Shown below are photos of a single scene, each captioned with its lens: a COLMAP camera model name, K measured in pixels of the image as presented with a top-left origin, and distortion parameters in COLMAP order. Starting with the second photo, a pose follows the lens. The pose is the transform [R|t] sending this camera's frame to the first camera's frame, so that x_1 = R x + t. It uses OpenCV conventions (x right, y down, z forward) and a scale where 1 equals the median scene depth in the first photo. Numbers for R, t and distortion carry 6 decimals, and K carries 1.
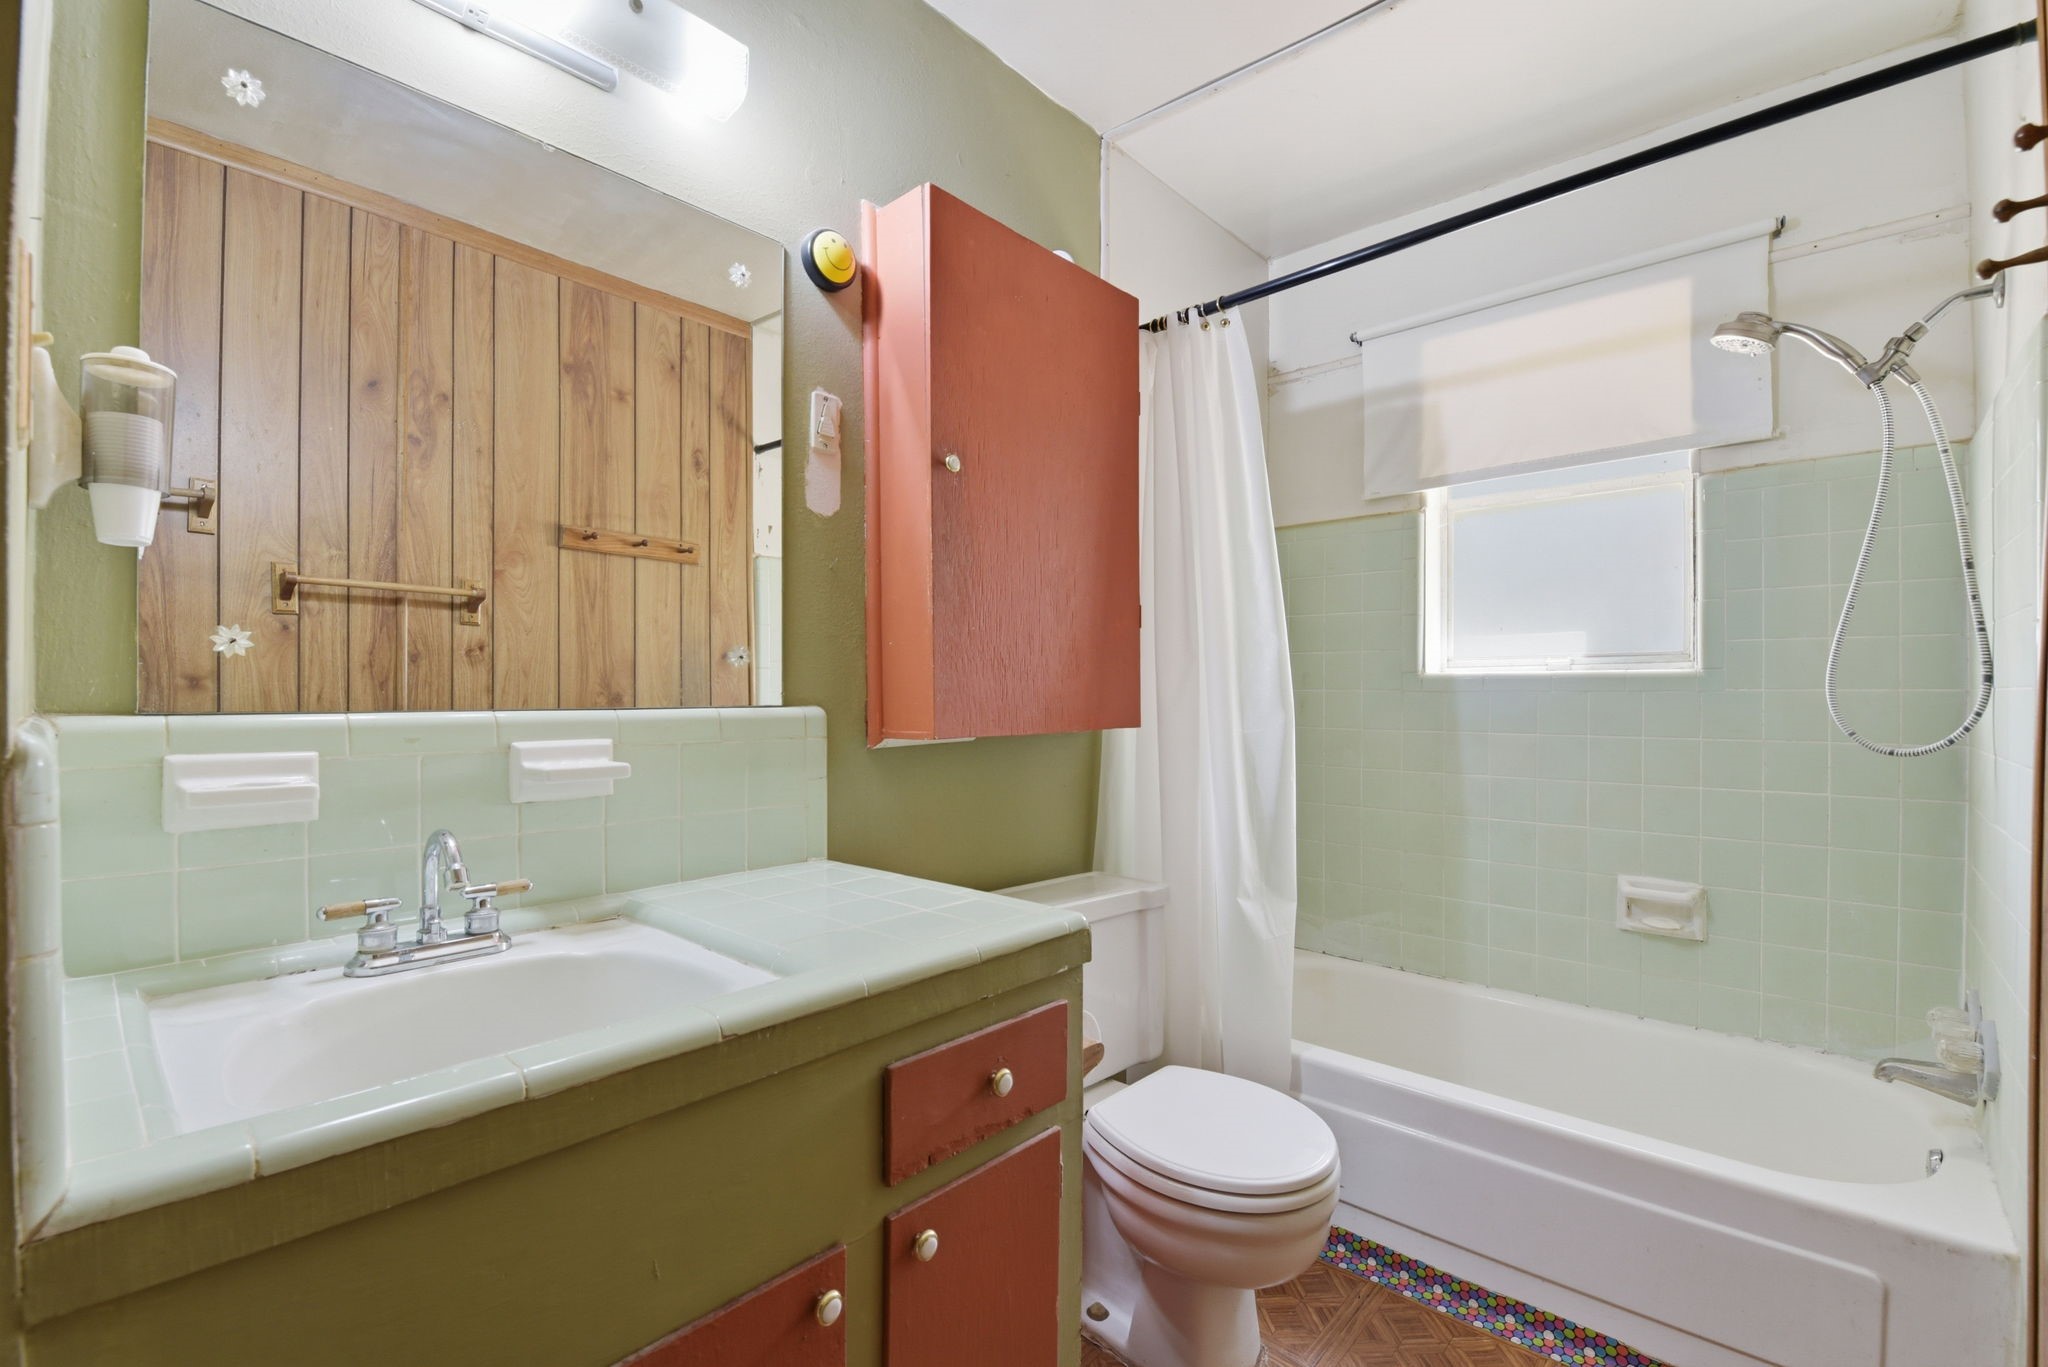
lens RADIAL K [[891.2, 0, 1026.3], [0, 891.2, 700.4], [0, 0, 1]] dist [-0.001546, -0.010602]
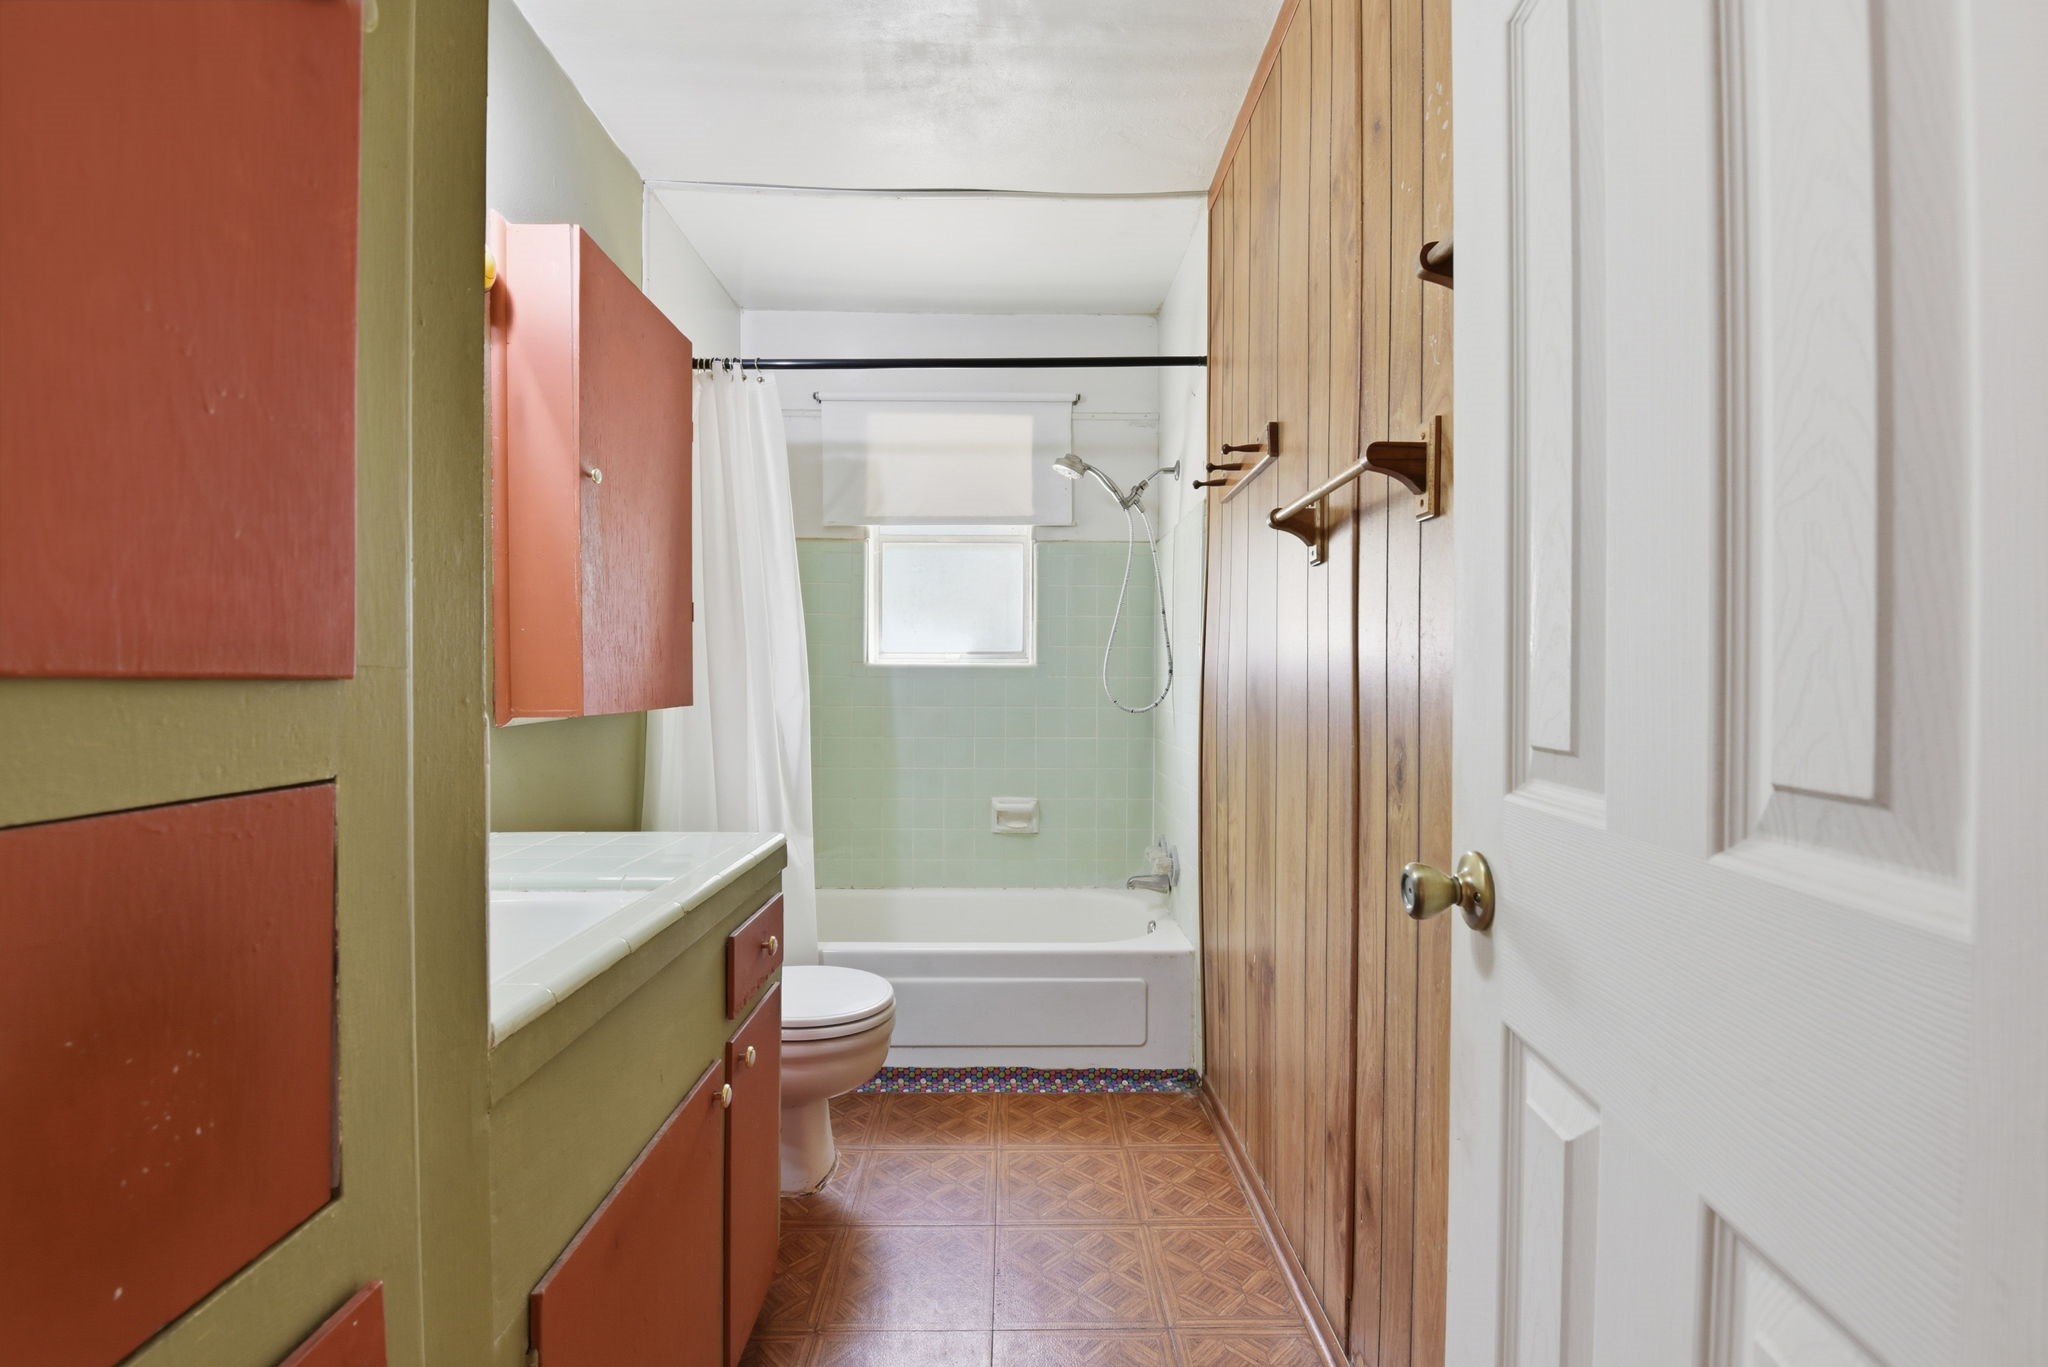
lens RADIAL K [[891.2, 0, 1026.3], [0, 891.2, 700.4], [0, 0, 1]] dist [-0.001546, -0.010602]
pose [[0.731442, -0.012746, 0.681784, -0.367796], [0.000756, 0.999840, 0.017882, 0.002374], [-0.681903, -0.012564, 0.731335, -0.174022]]
